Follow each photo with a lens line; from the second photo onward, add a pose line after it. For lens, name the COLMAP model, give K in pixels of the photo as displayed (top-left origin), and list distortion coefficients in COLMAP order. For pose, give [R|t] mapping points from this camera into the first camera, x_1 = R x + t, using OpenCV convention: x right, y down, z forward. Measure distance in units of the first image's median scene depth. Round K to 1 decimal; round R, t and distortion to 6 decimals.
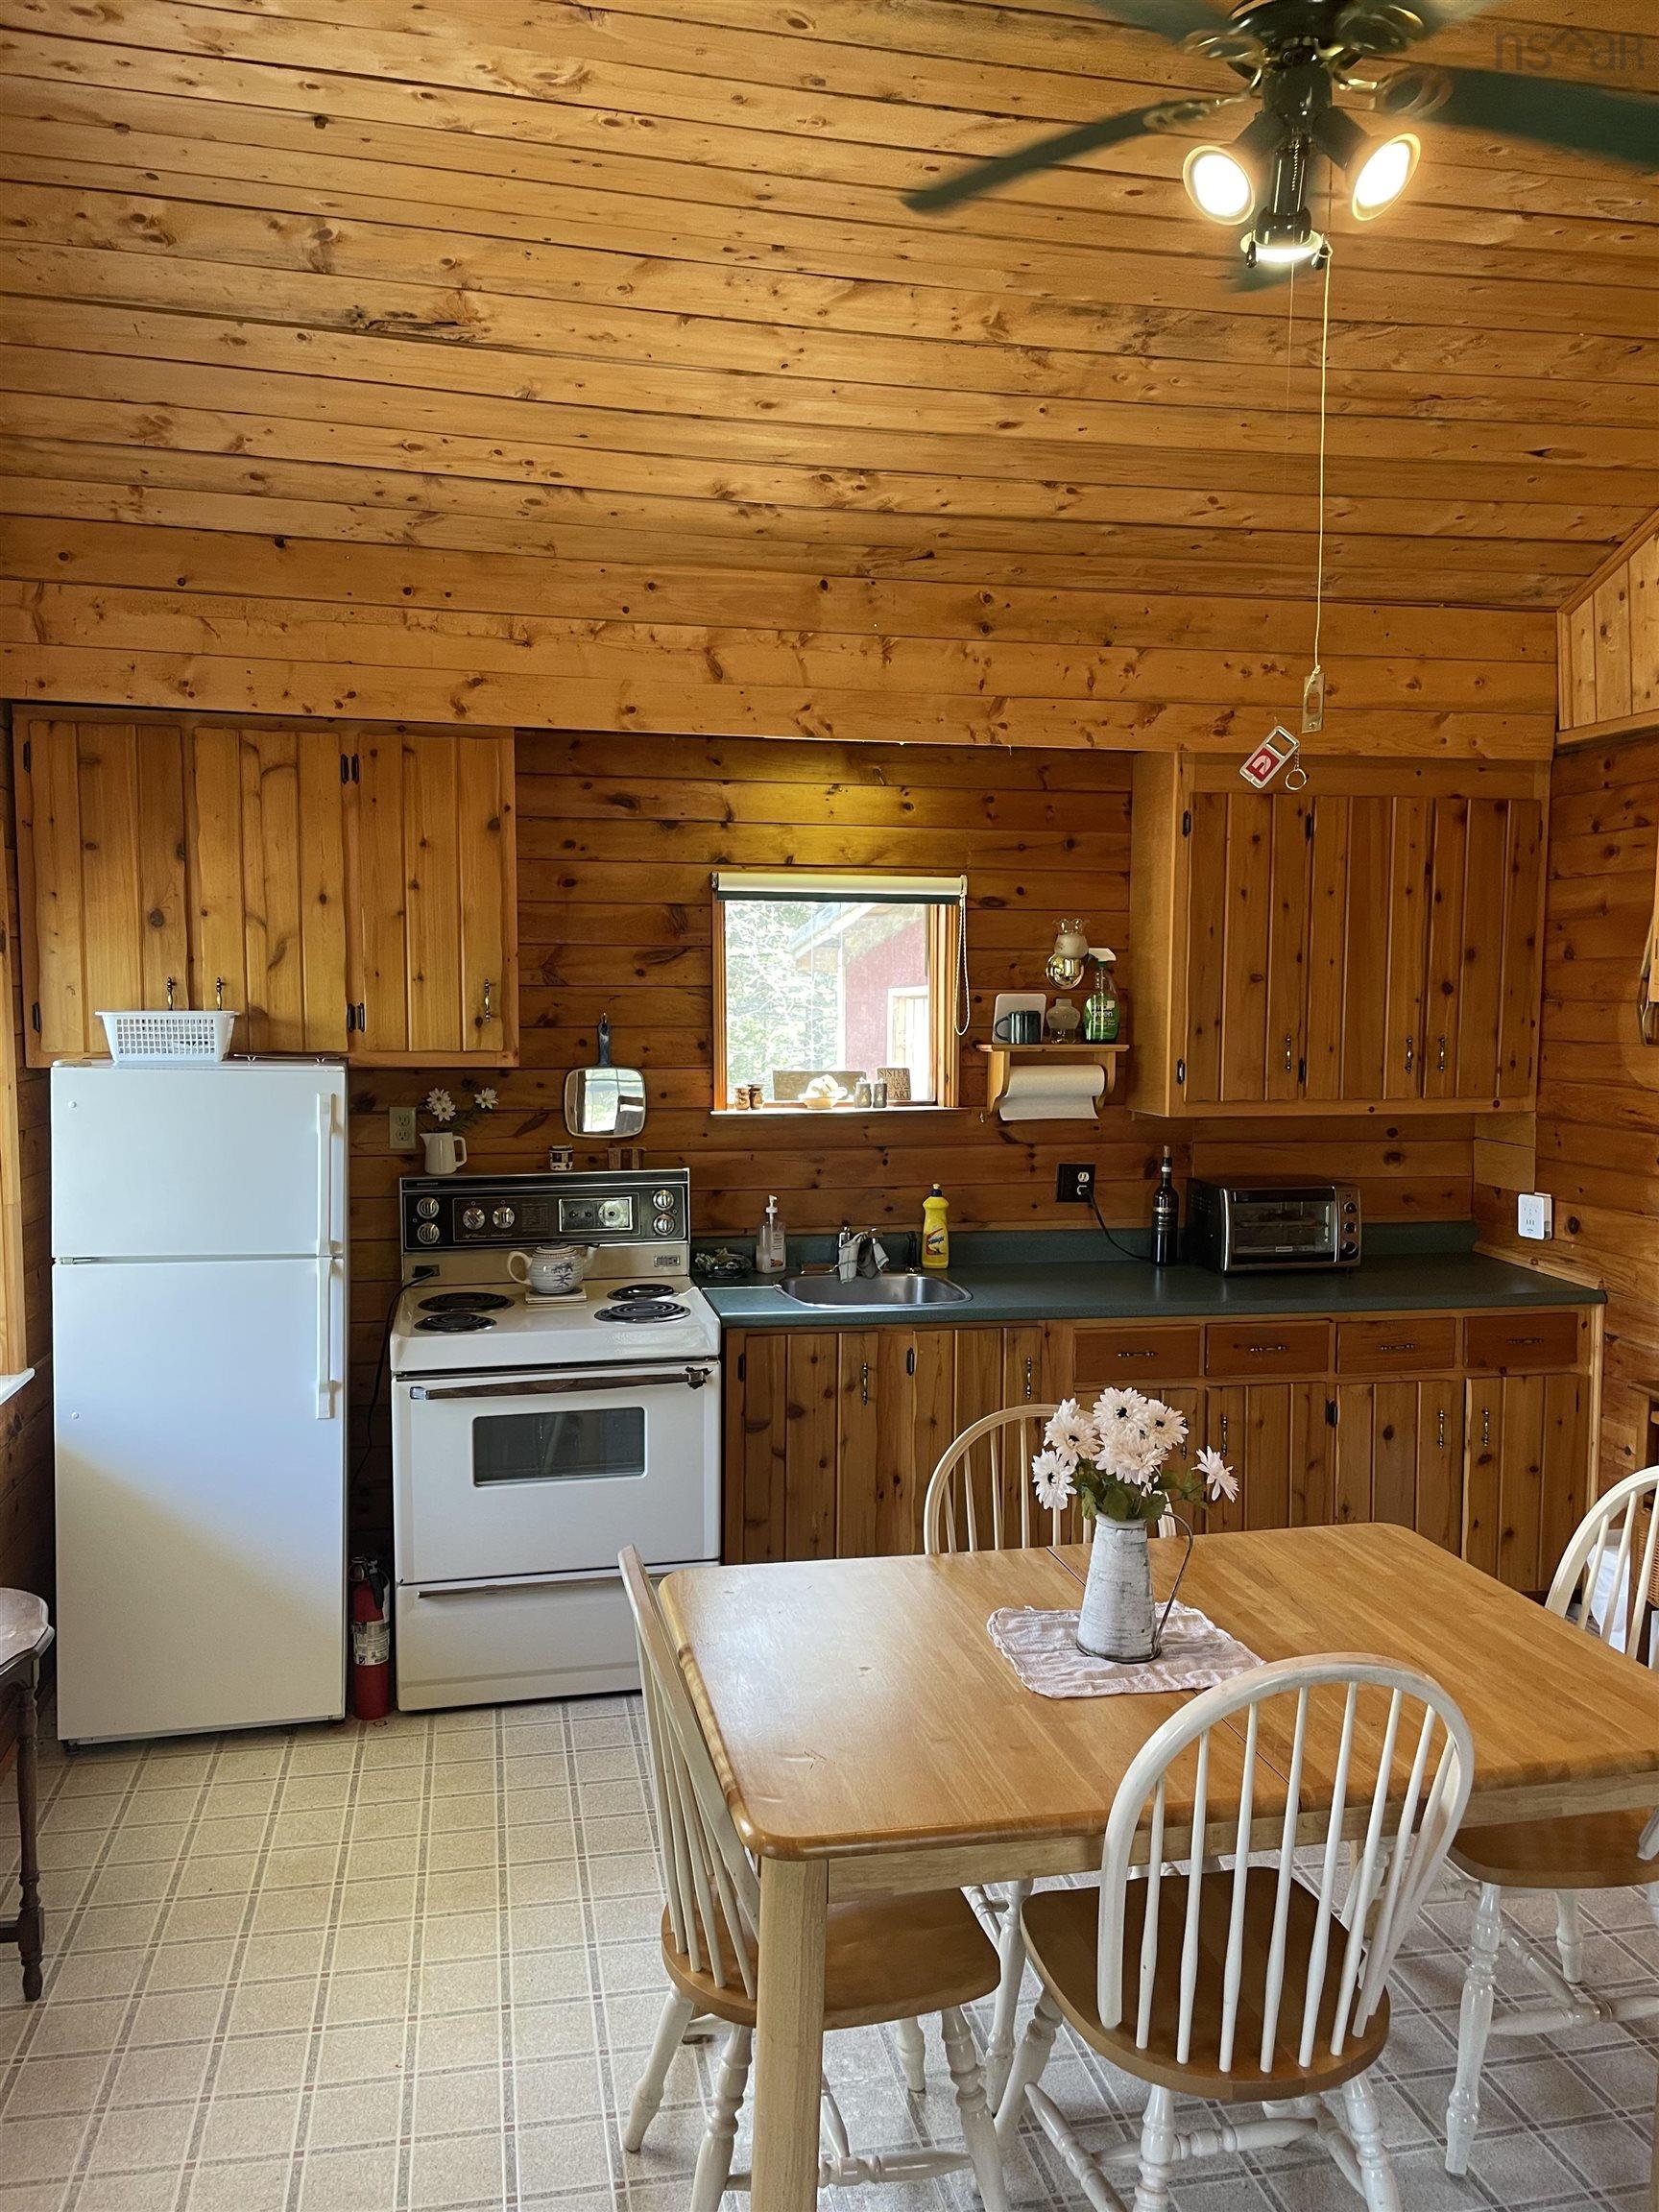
lens RADIAL K [[1673.5, 0, 831.4], [0, 1673.5, 1128.9], [0, 0, 1]] dist [0.093066, -0.120927]
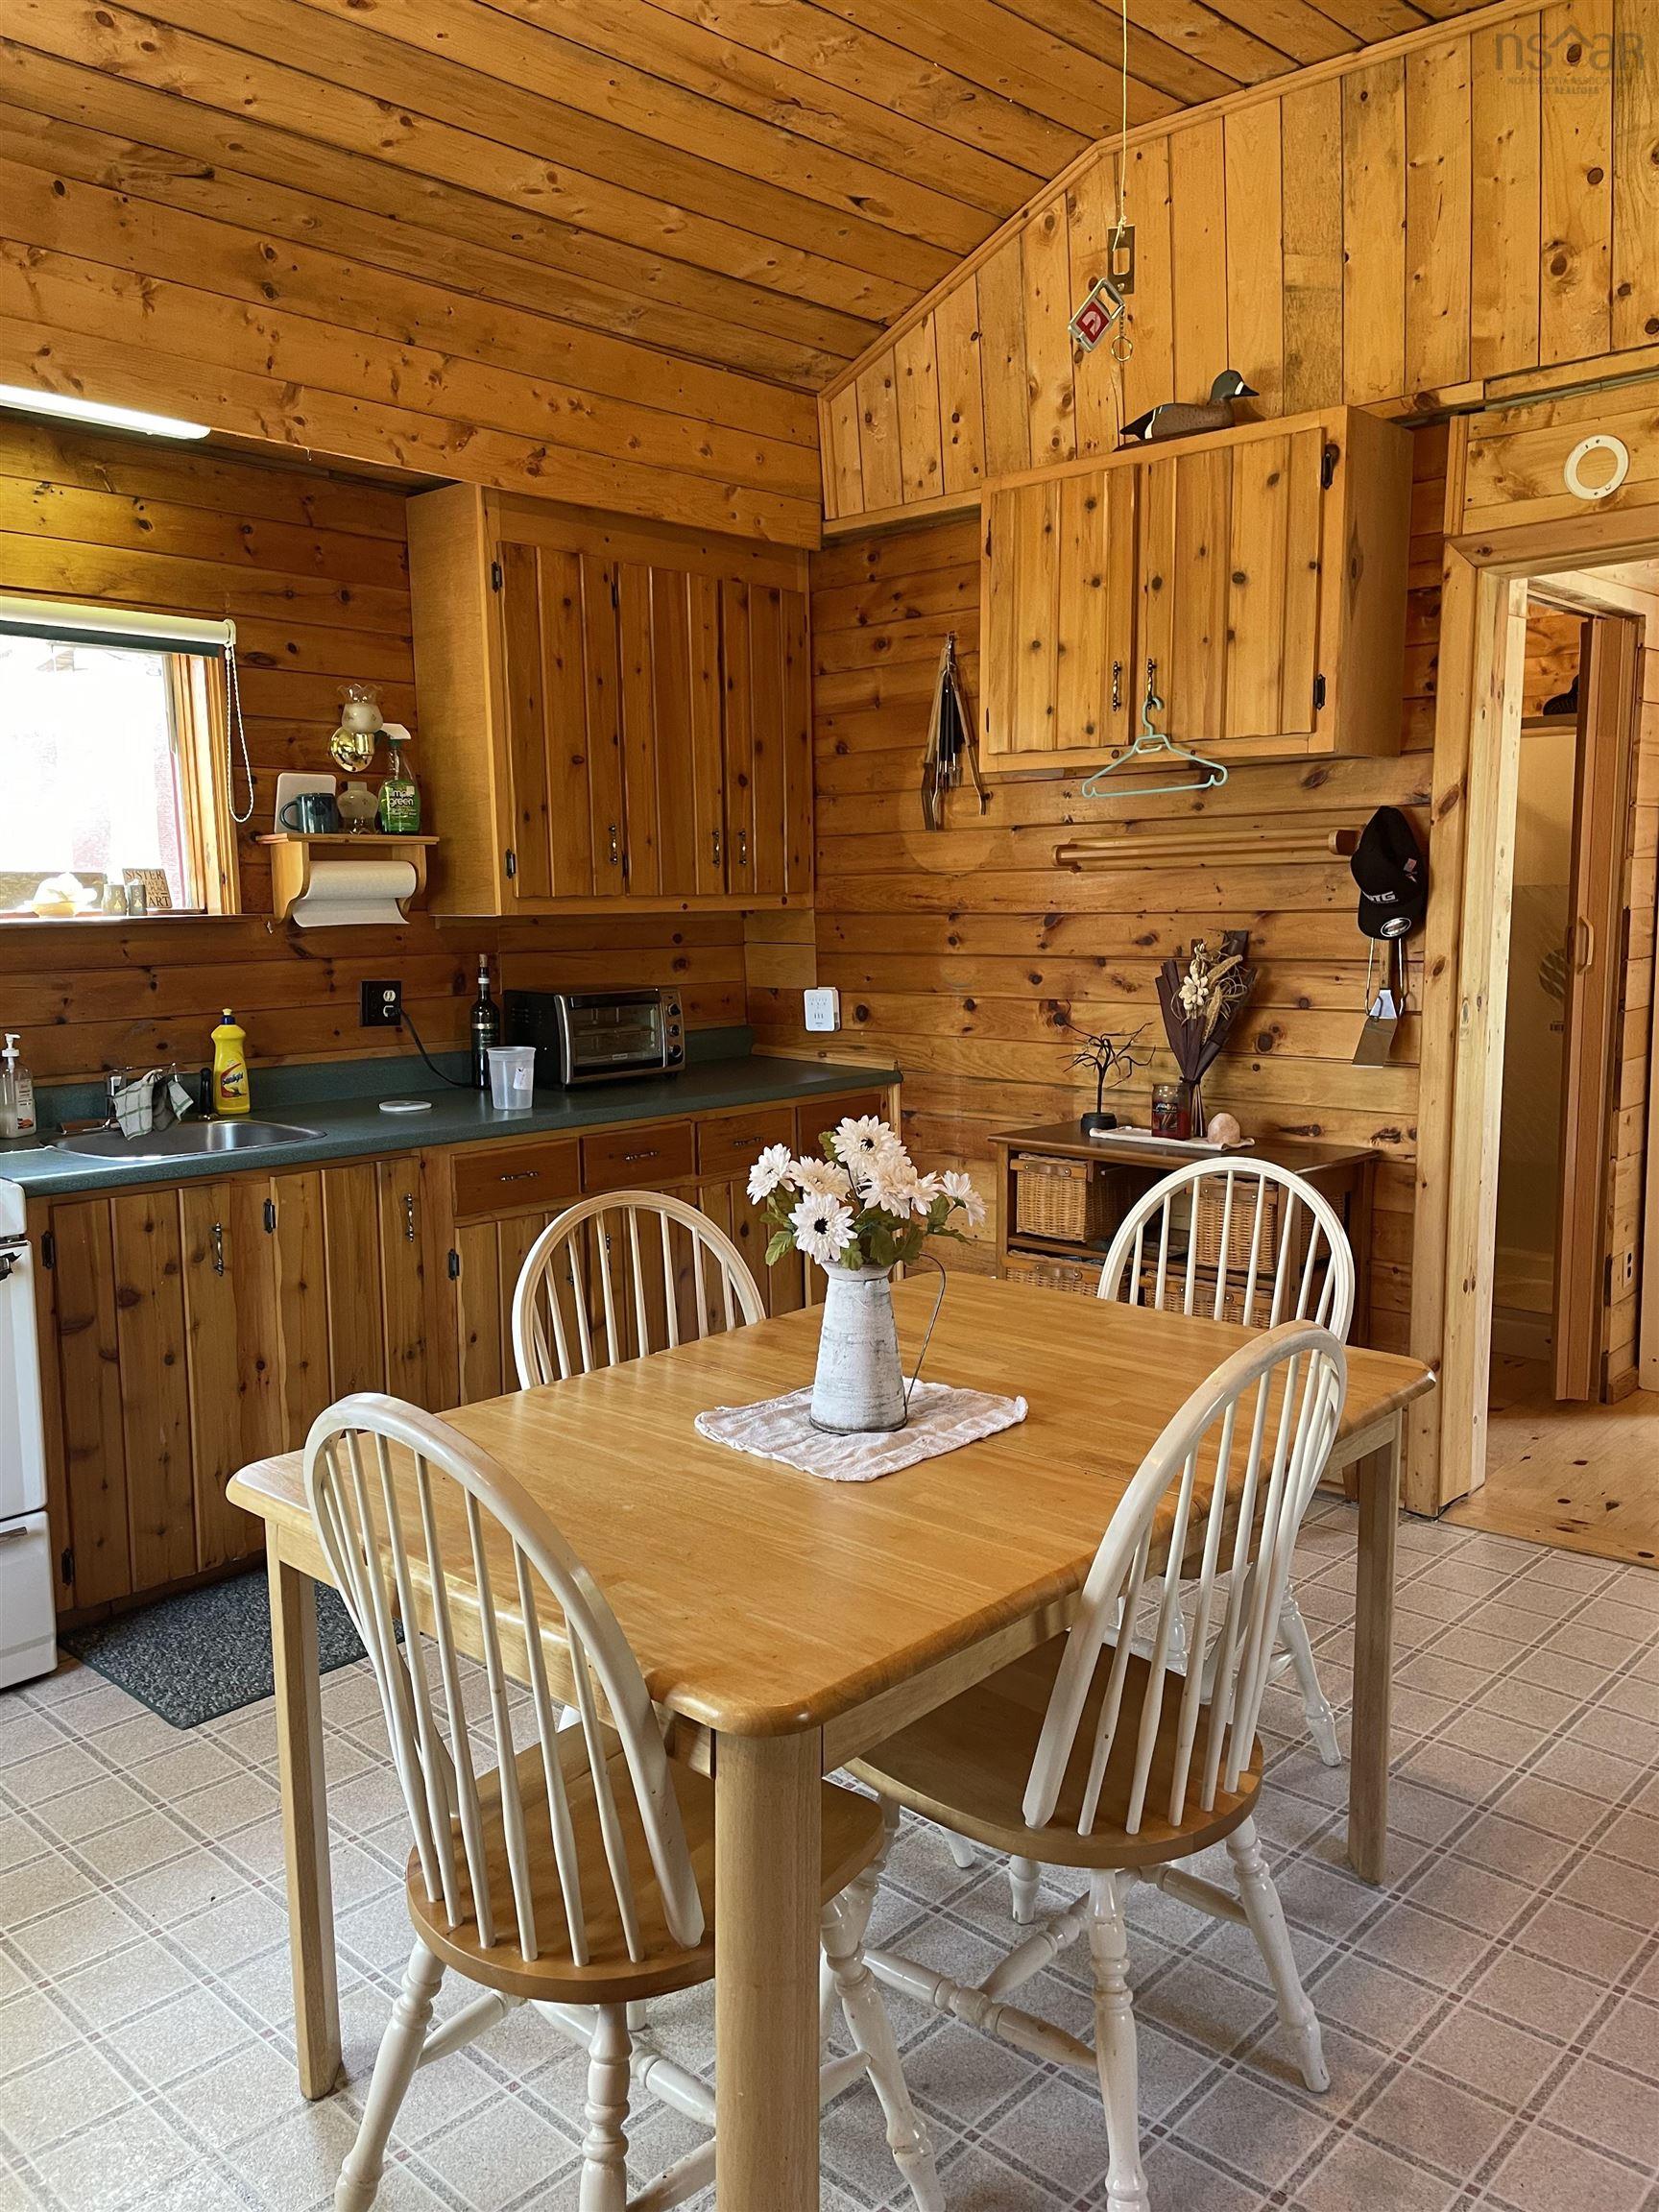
lens RADIAL K [[1673.5, 0, 828.0], [0, 1673.5, 1108.0], [0, 0, 1]] dist [0.093066, -0.120927]
pose [[0.818735, -0.090659, 0.566969, -0.176322], [0.069368, 0.995841, 0.059065, 0.055652], [-0.569966, -0.009029, 0.821619, 0.178407]]
